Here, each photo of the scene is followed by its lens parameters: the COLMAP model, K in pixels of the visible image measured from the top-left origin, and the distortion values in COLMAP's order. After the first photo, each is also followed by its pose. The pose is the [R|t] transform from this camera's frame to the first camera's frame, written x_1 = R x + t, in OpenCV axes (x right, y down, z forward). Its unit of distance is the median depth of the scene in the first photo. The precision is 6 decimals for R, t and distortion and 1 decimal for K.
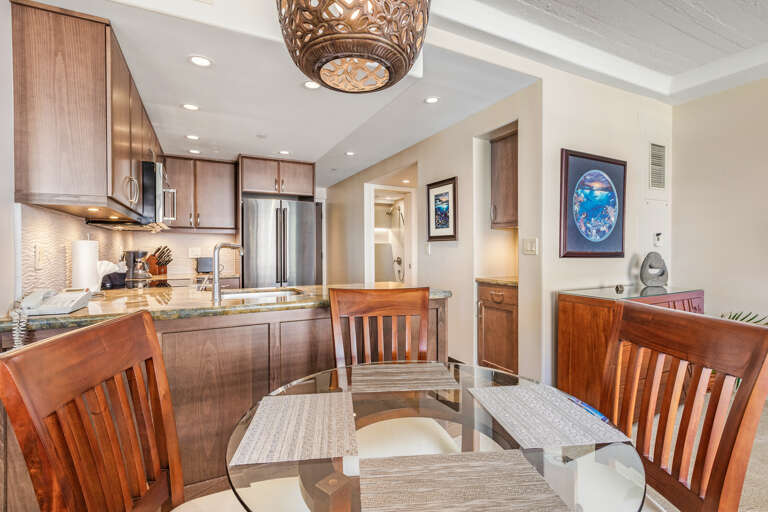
lens RADIAL K [[370.4, 0, 382.9], [0, 370.4, 254.7], [0, 0, 1]] dist [-0.002228, -0.000386]
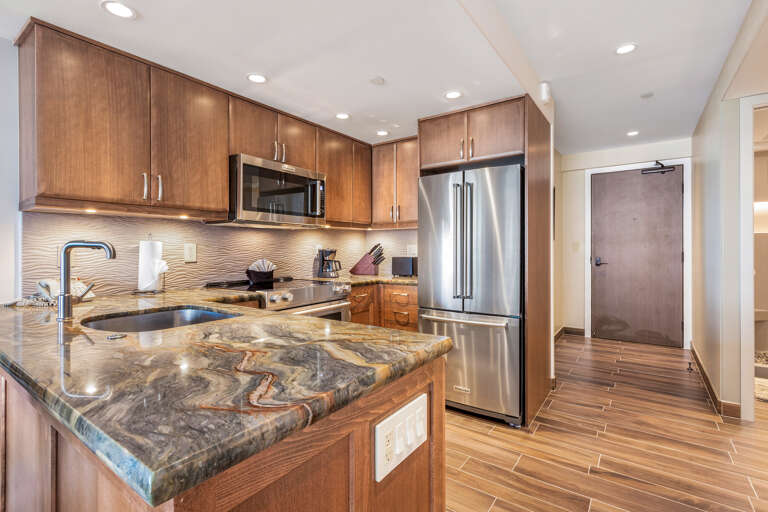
lens RADIAL K [[357.2, 0, 383.2], [0, 357.2, 249.8], [0, 0, 1]] dist [-0.004404, 0.000091]
pose [[0.454397, 0.007678, -0.890766, 0.111584], [-0.011504, 0.999930, 0.002751, -0.005710], [0.890725, 0.008998, 0.454454, 0.305799]]
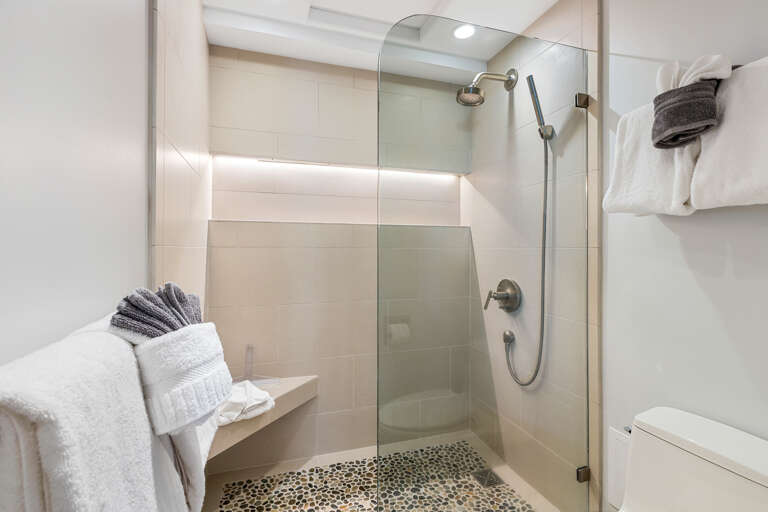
lens RADIAL K [[357.2, 0, 382.2], [0, 357.2, 254.2], [0, 0, 1]] dist [-0.004404, 0.000091]
pose [[0.987371, 0.004756, -0.158355, -0.001107], [-0.006322, 0.999936, -0.009385, -0.007750], [0.158300, 0.010268, 0.987338, 0.764789]]
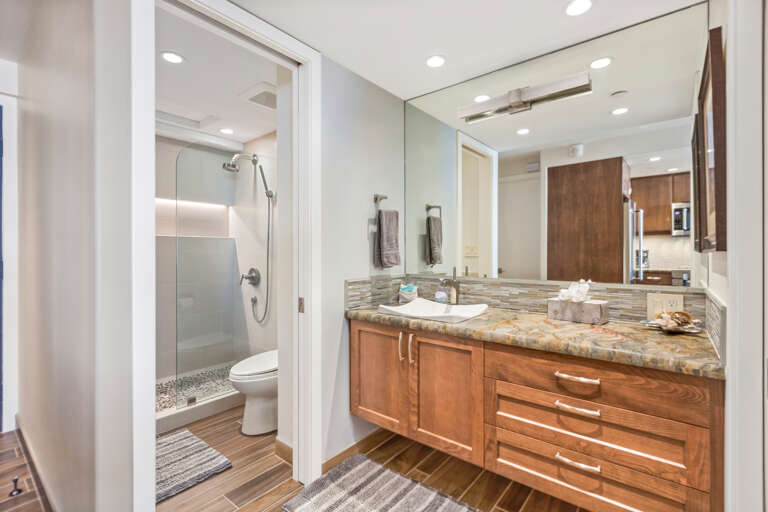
lens RADIAL K [[357.2, 0, 378.6], [0, 357.2, 252.9], [0, 0, 1]] dist [-0.004404, 0.000091]
pose [[0.924350, 0.003301, 0.381531, 0.018399], [0.004785, 0.999784, -0.020241, -0.002531], [-0.381515, 0.020535, 0.924135, 0.554340]]
